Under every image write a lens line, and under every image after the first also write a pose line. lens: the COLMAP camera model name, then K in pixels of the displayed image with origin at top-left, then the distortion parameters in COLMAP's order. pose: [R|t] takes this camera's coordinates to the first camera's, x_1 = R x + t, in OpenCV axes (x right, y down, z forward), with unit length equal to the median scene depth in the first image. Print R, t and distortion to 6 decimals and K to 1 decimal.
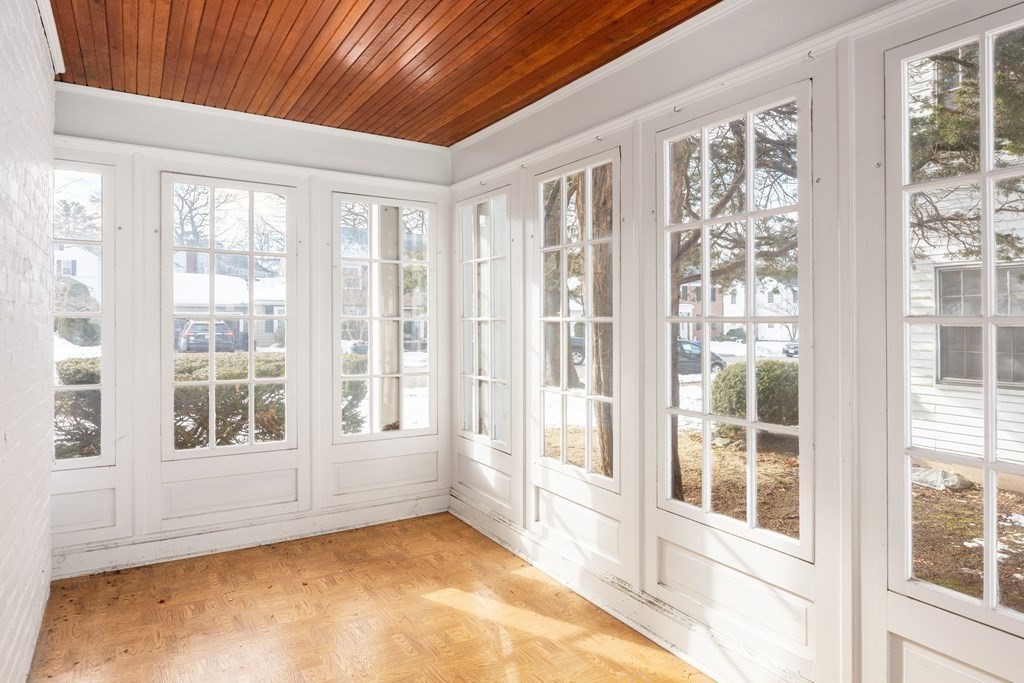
lens RADIAL K [[608.1, 0, 509.1], [0, 608.1, 313.1], [0, 0, 1]] dist [-0.000477, -0.001186]
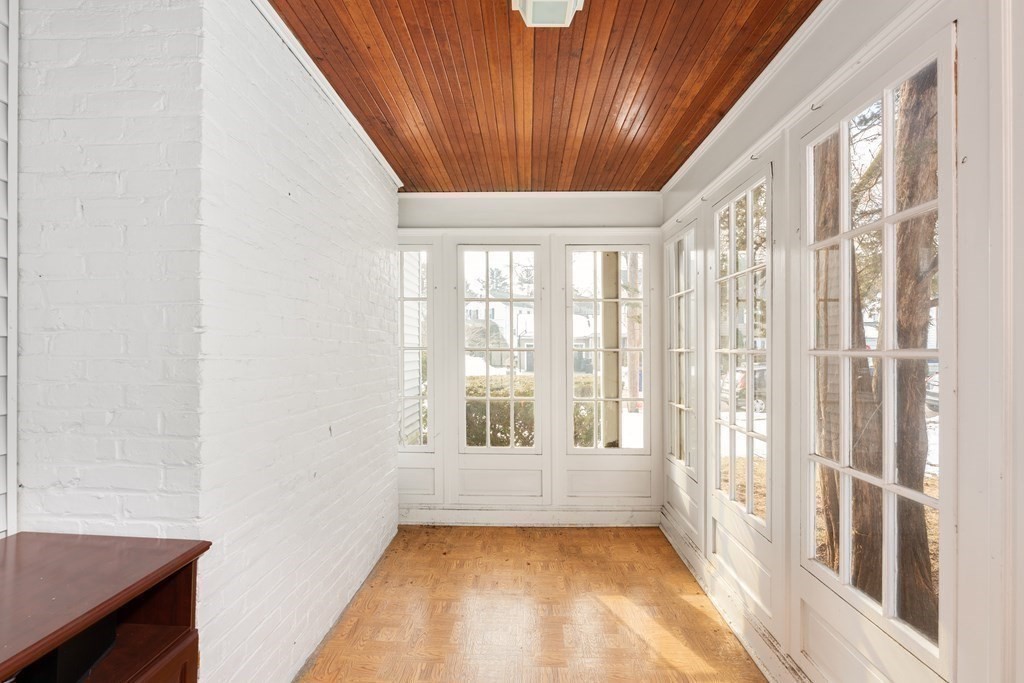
lens RADIAL K [[510.7, 0, 513.5], [0, 510.7, 349.1], [0, 0, 1]] dist [-0.004644, -0.002274]
pose [[0.837458, -0.005977, -0.546469, 0.183598], [0.012400, 0.999891, 0.008068, -0.003003], [0.546361, -0.013533, 0.837440, 0.097402]]
